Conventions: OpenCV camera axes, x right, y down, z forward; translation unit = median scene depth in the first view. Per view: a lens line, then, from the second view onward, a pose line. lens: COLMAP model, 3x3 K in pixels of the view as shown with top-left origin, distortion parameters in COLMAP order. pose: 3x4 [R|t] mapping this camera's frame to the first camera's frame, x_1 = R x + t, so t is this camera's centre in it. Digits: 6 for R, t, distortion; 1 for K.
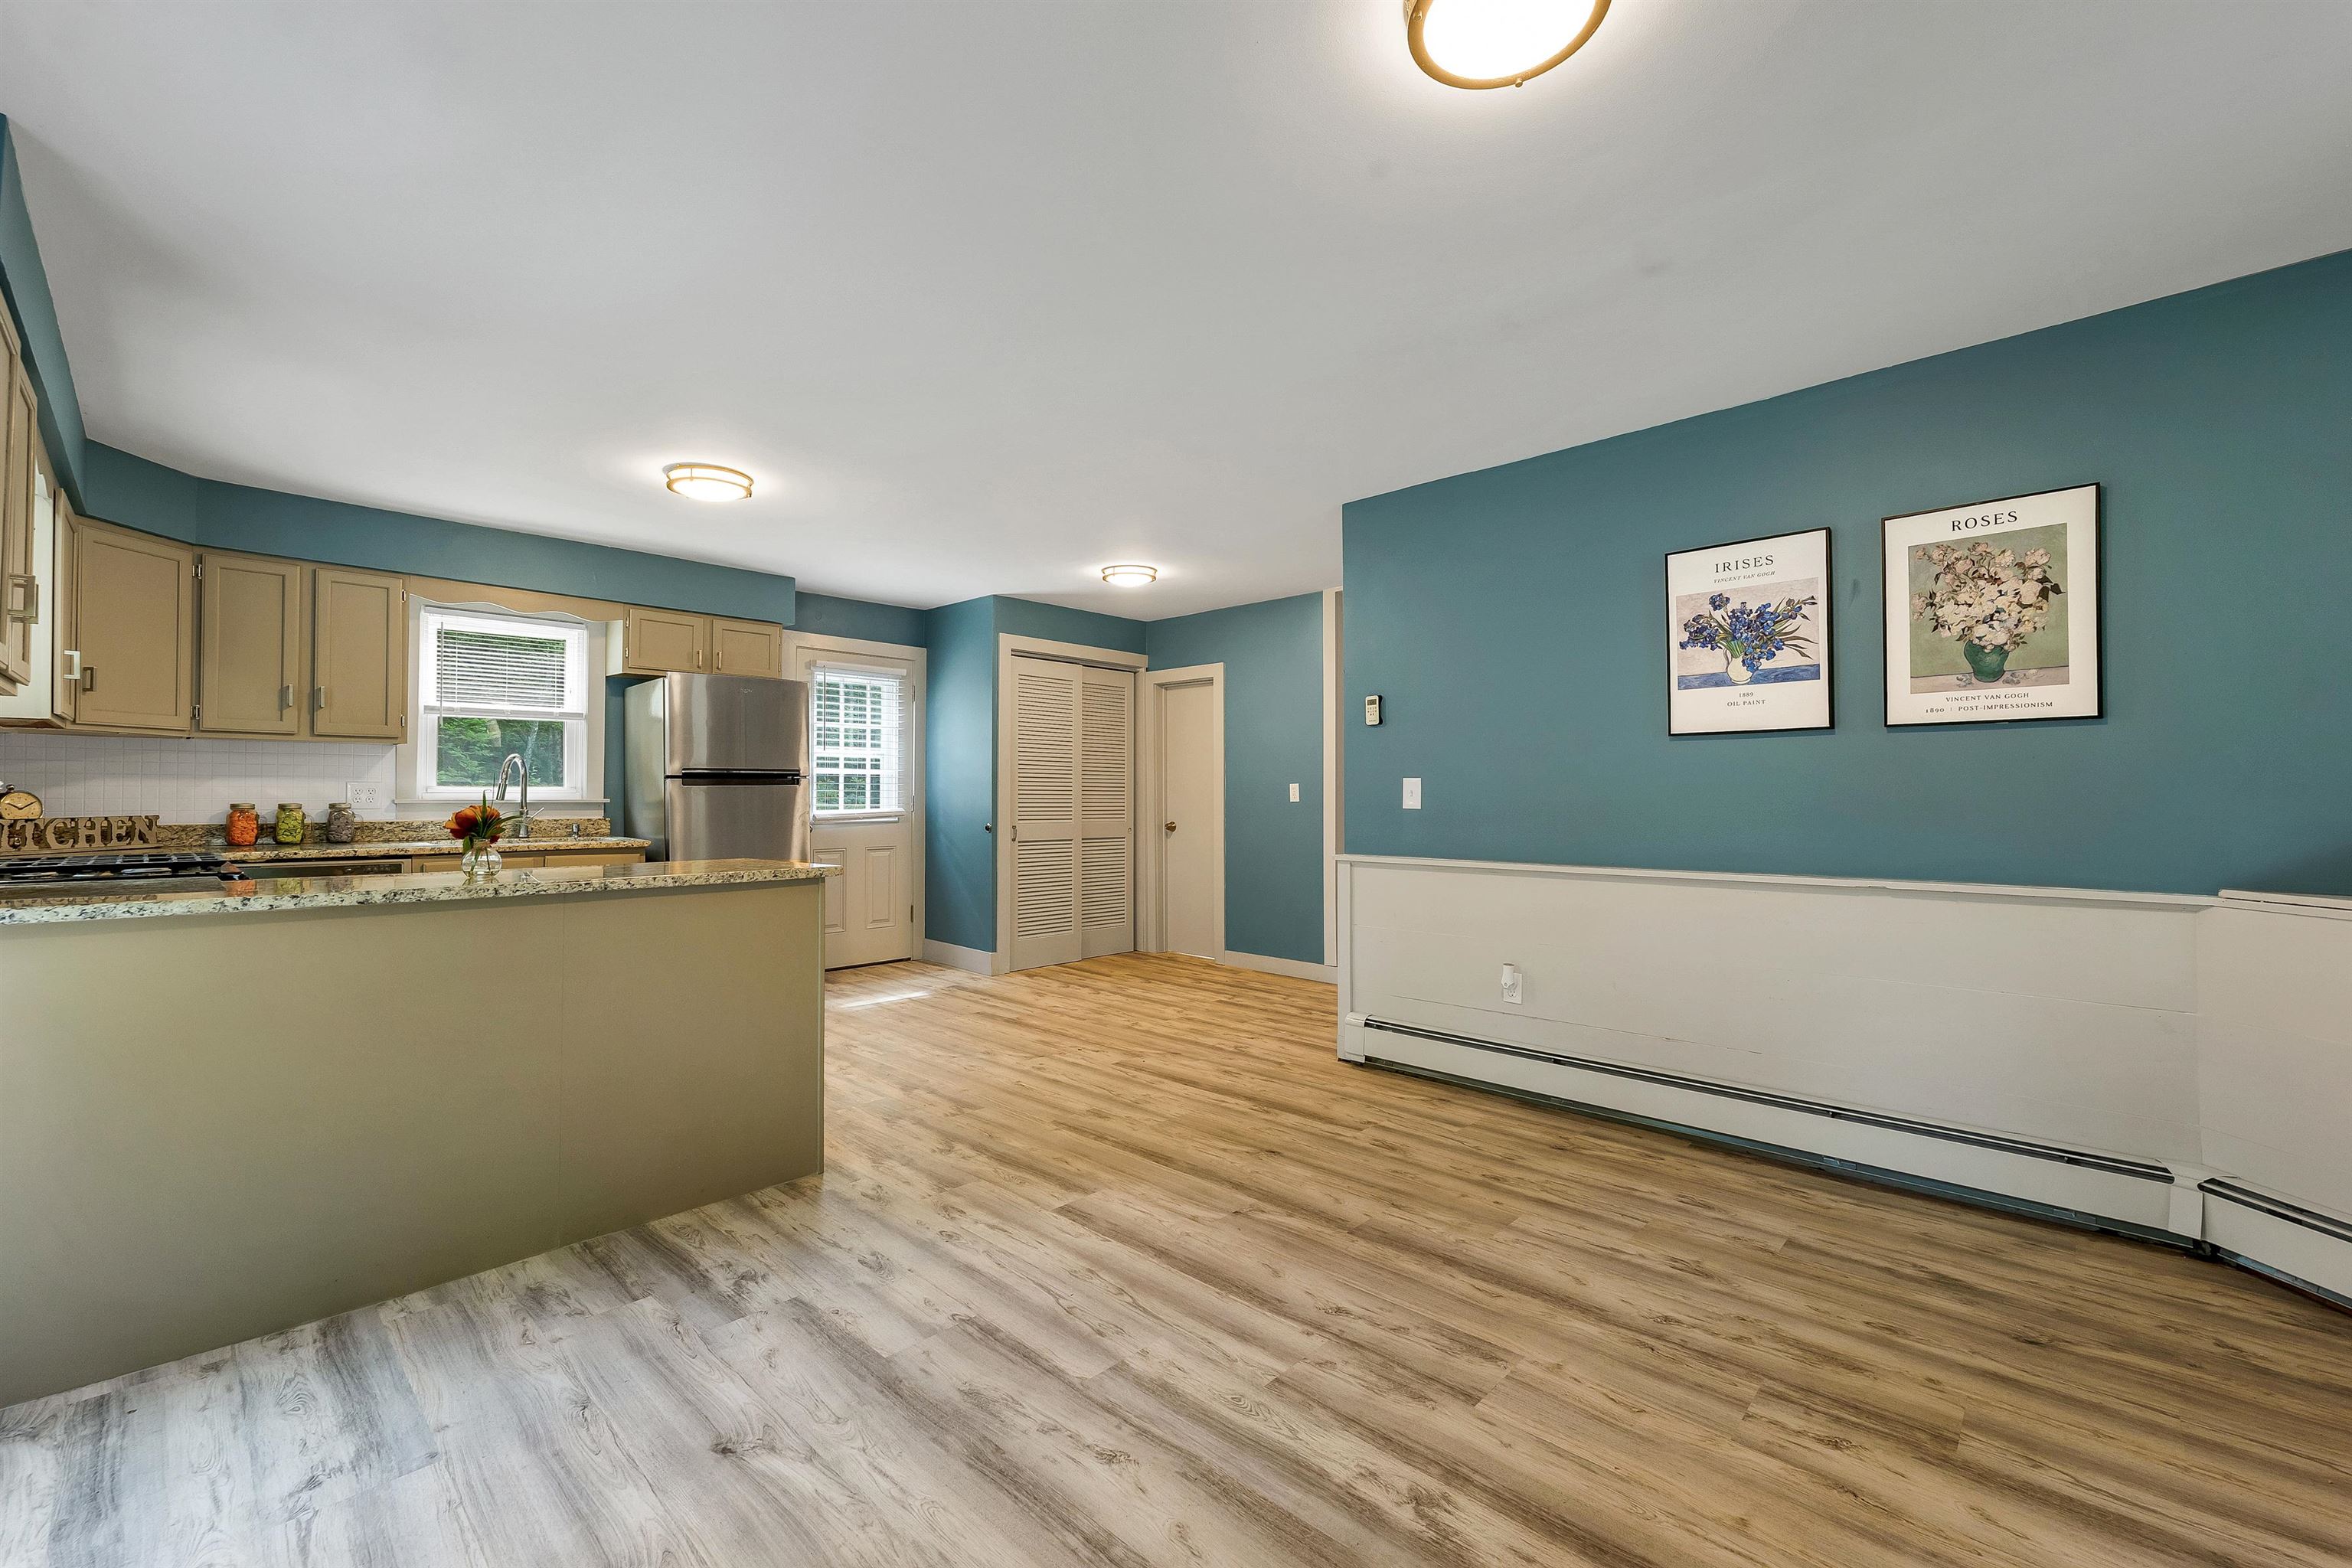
lens RADIAL K [[954.8, 0, 1176.0], [0, 954.8, 784.0], [0, 0, 1]] dist [-0.000163, 0.000054]
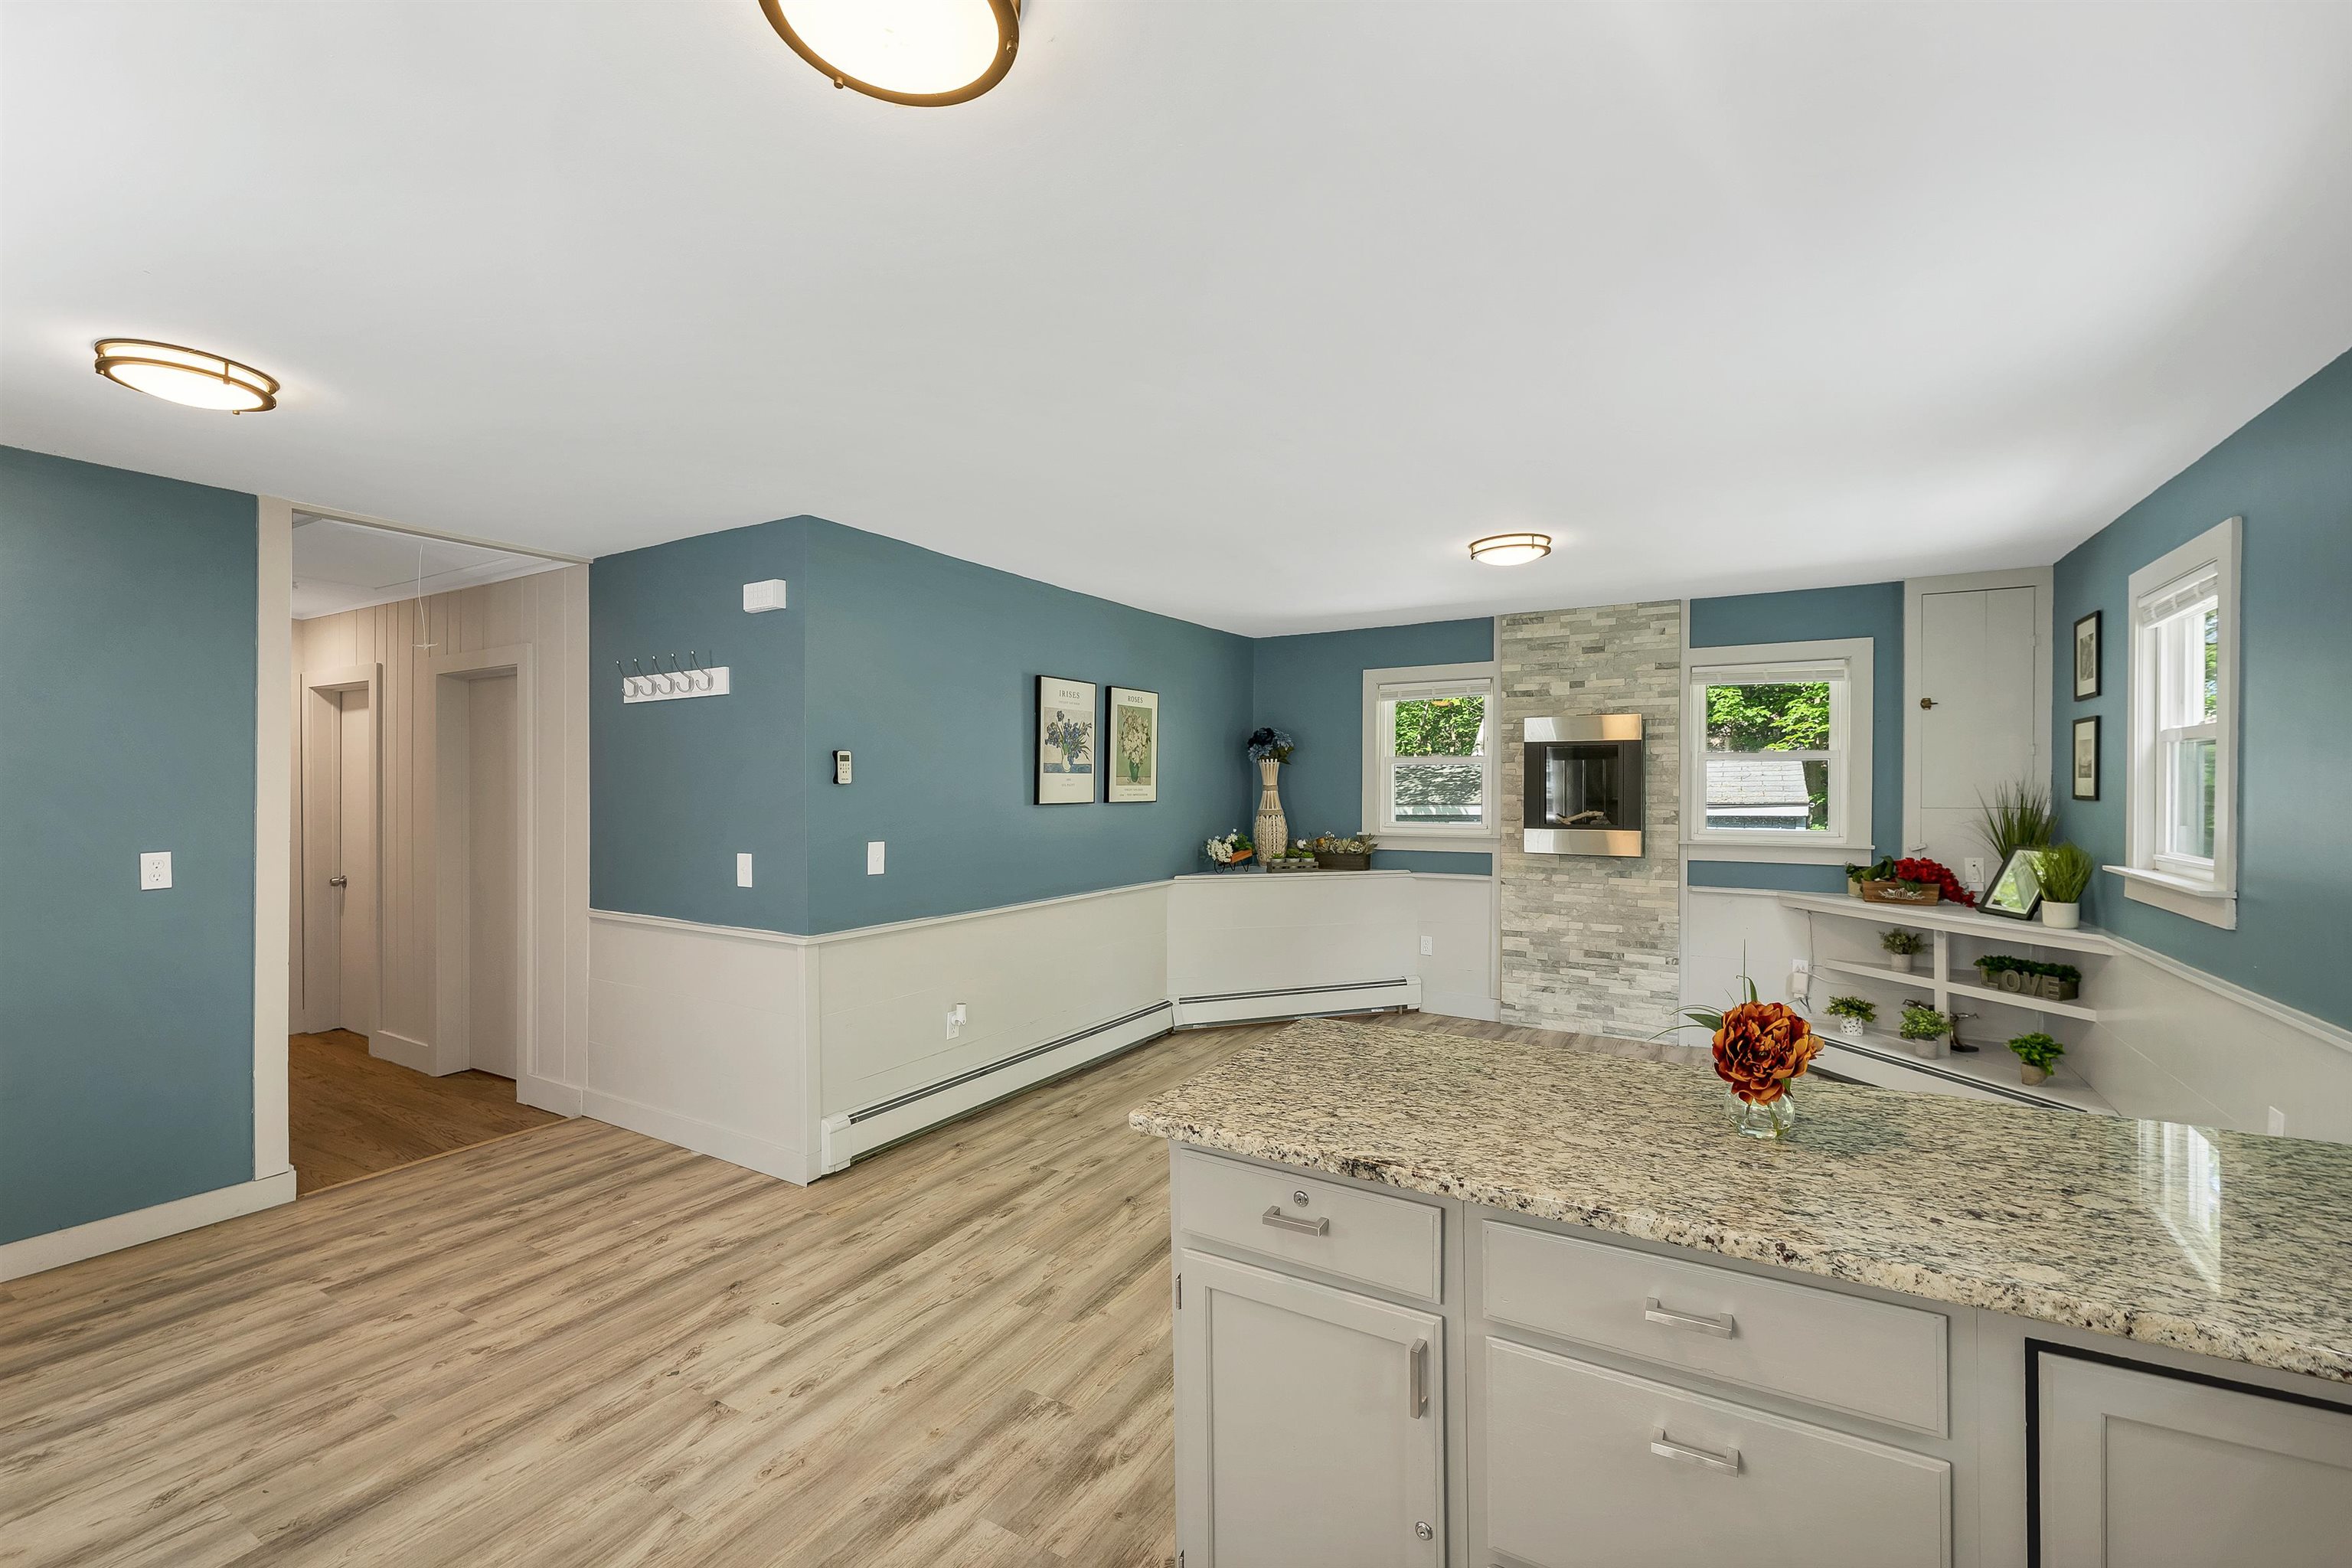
lens RADIAL K [[991.7, 0, 1159.4], [0, 991.7, 786.5], [0, 0, 1]] dist [0.005876, -0.000360]
pose [[-0.212468, 0.000638, 0.977168, -0.797595], [-0.012027, 0.999922, -0.003268, -0.063320], [-0.977094, -0.012446, -0.212444, 0.959160]]
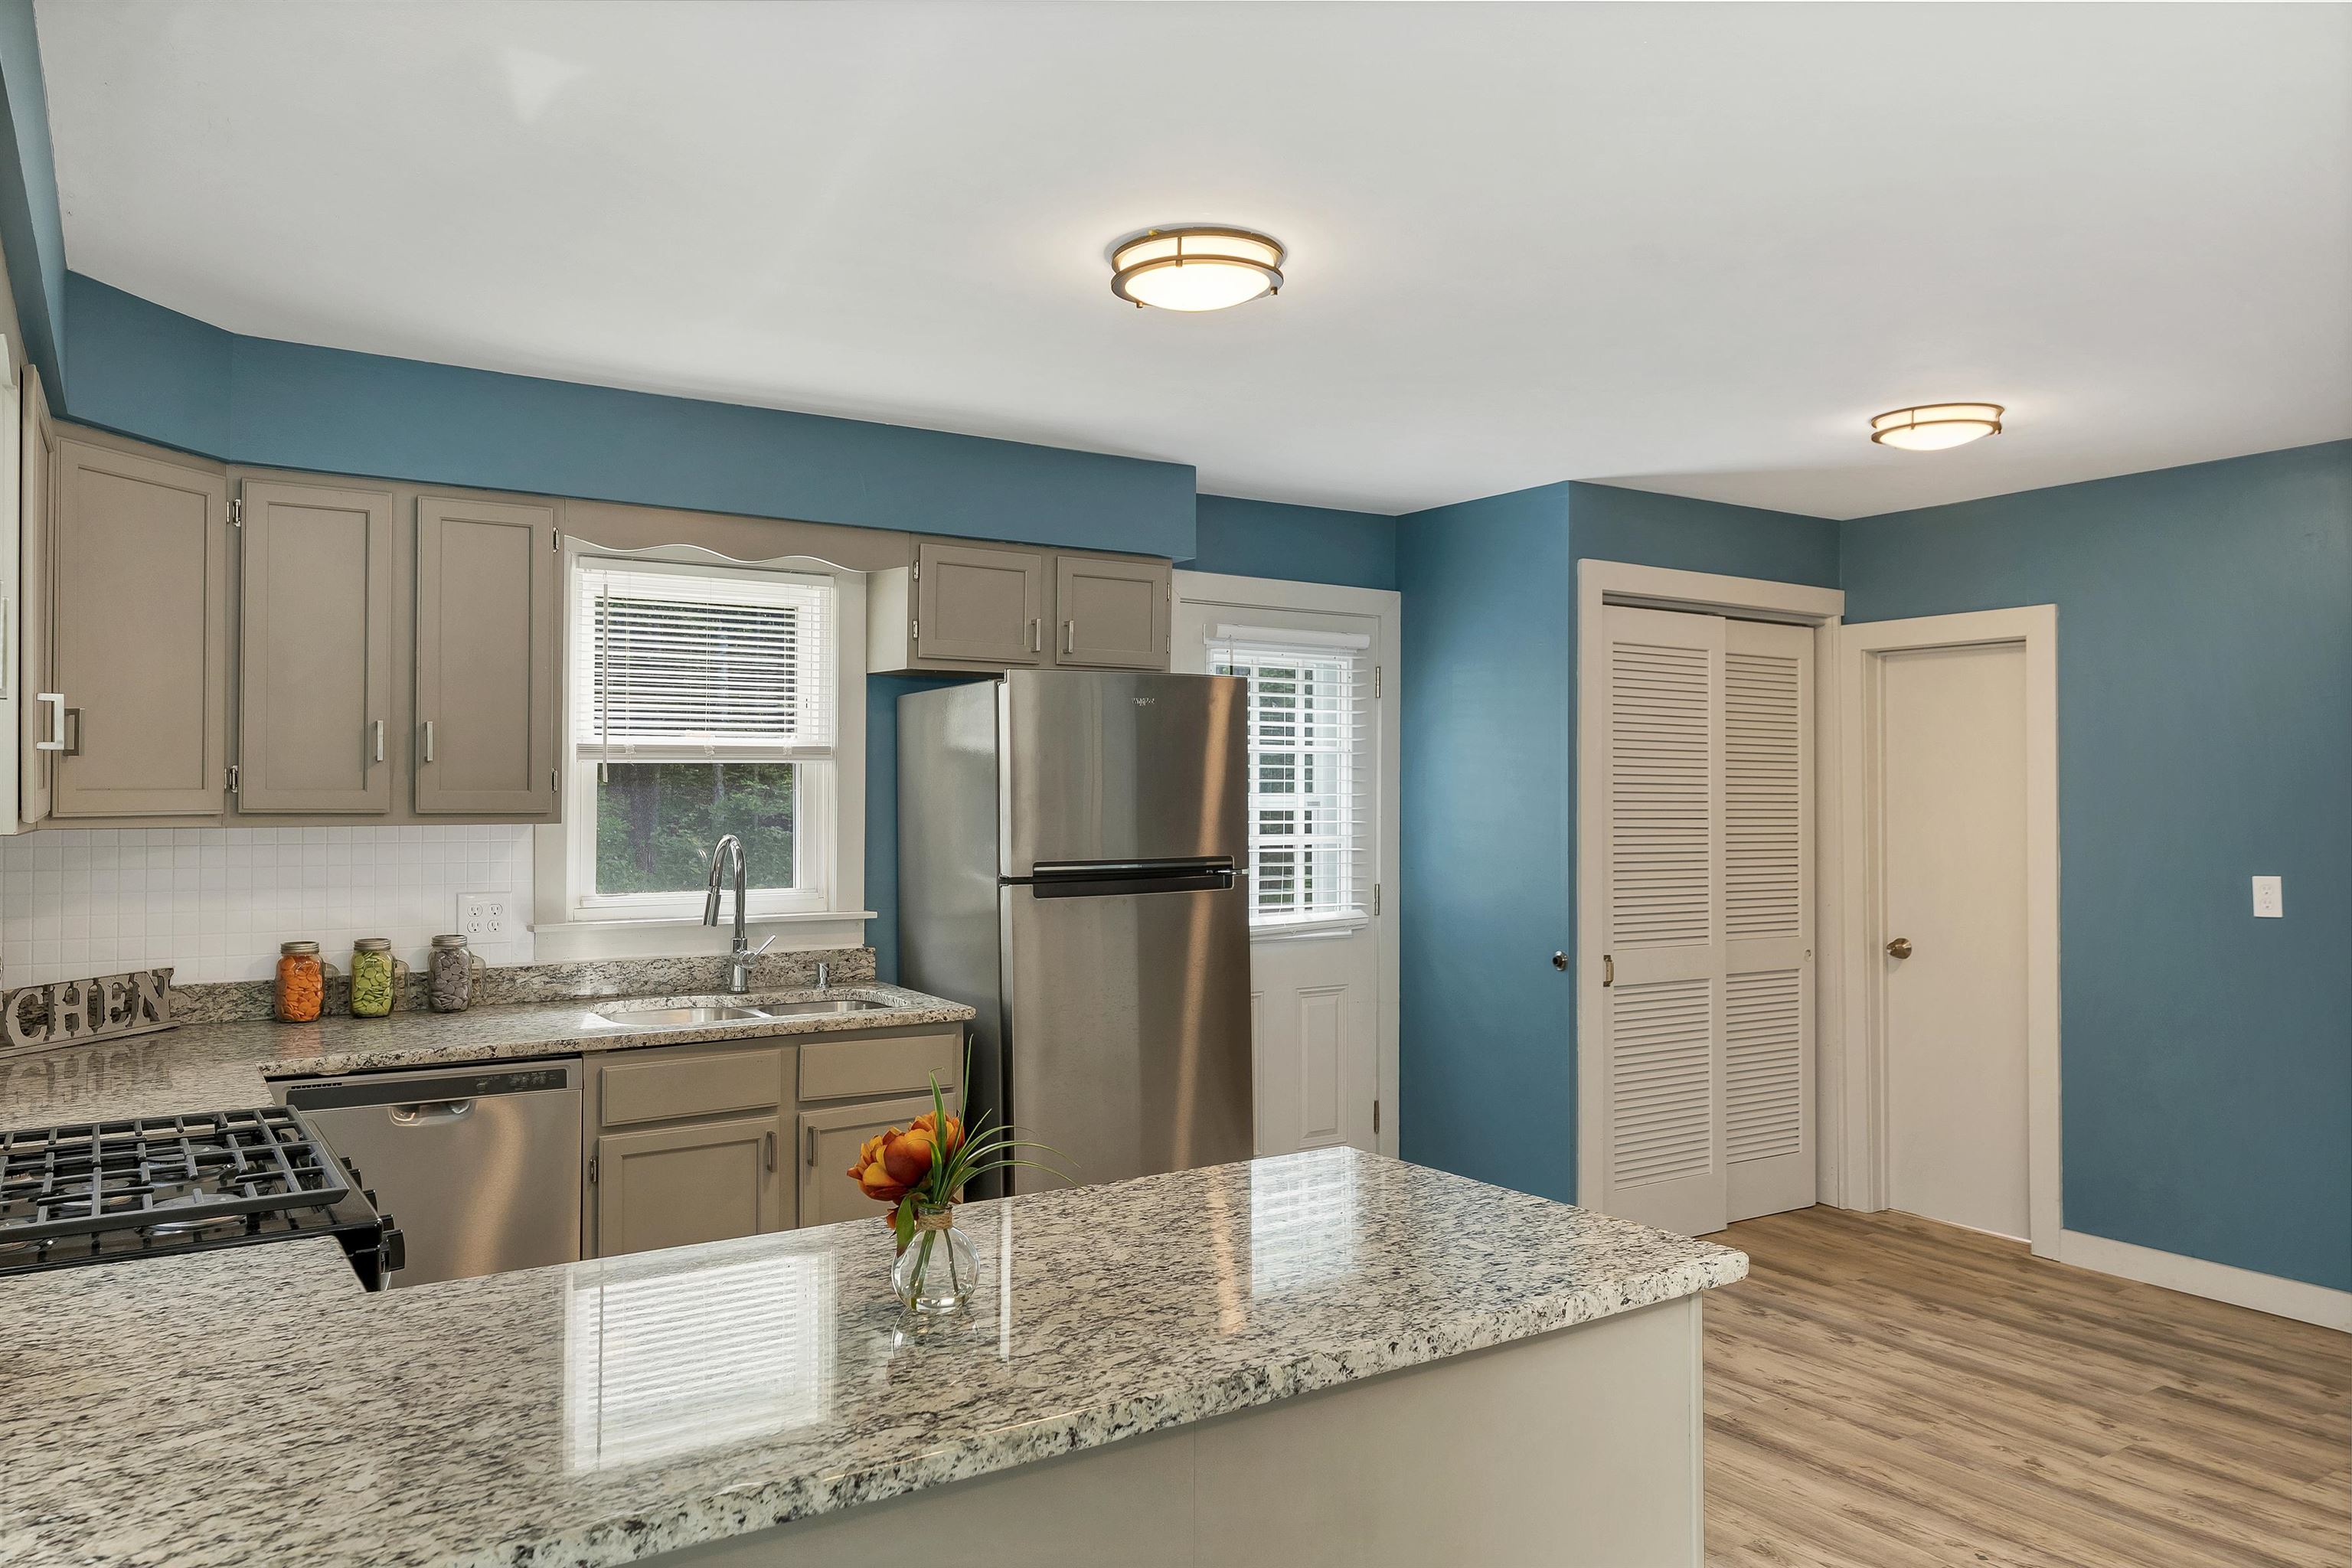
lens RADIAL K [[1594.9, 0, 1176.0], [0, 1594.9, 784.0], [0, 0, 1]] dist [0.001294, -0.001032]
pose [[0.973692, -0.002008, -0.227861, -0.320719], [0.002625, 0.999994, 0.002404, -0.074246], [0.227855, -0.002939, 0.973691, 0.262436]]
